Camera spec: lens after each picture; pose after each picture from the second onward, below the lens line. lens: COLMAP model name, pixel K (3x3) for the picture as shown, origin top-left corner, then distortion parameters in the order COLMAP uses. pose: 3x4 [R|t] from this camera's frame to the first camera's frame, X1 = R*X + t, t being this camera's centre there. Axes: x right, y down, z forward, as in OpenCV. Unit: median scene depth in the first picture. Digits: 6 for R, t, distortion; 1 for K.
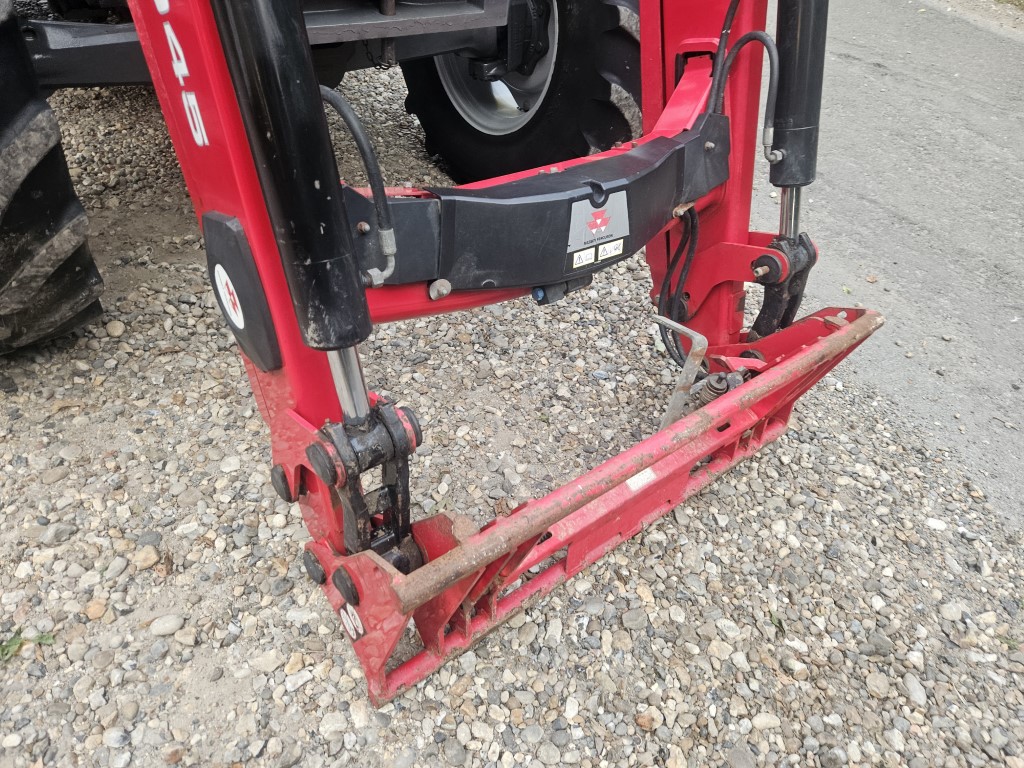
lens RADIAL K [[670.3, 0, 514.1], [0, 670.3, 383.3], [0, 0, 1]] dist [0.057918, -0.046663]
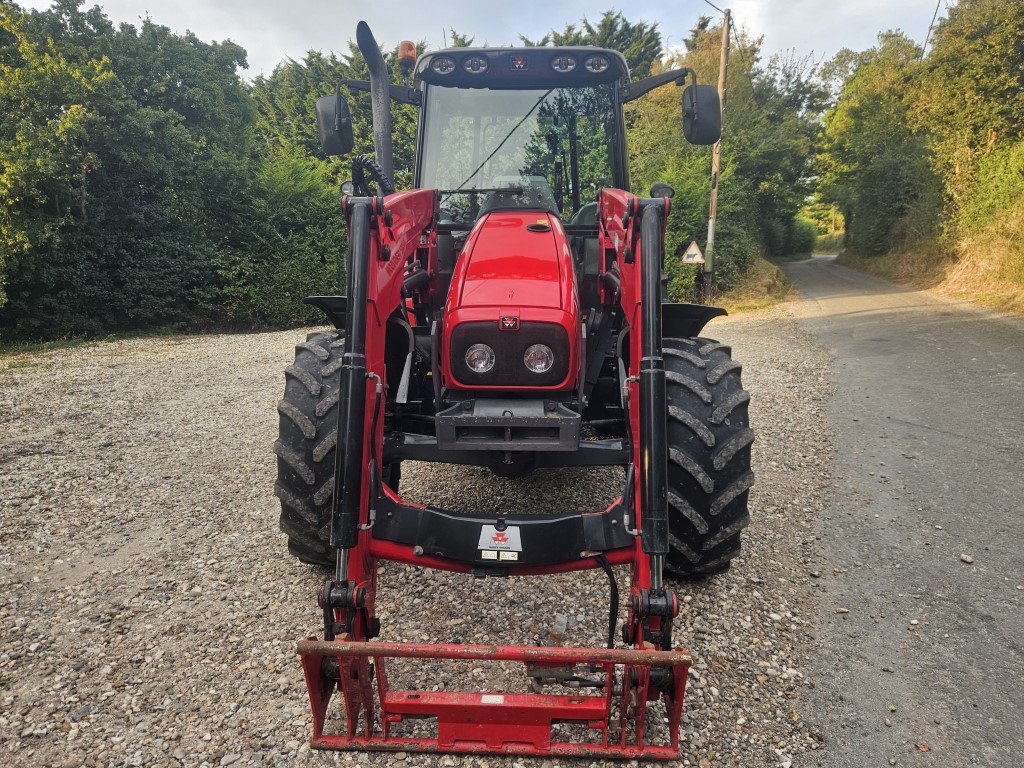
lens RADIAL K [[670.3, 0, 514.1], [0, 670.3, 383.3], [0, 0, 1]] dist [0.057918, -0.046663]
pose [[0.752327, 0.013411, -0.658653, 1.481573], [-0.367688, 0.838132, -0.402915, 0.163502], [0.546635, 0.545303, 0.635480, -0.499587]]
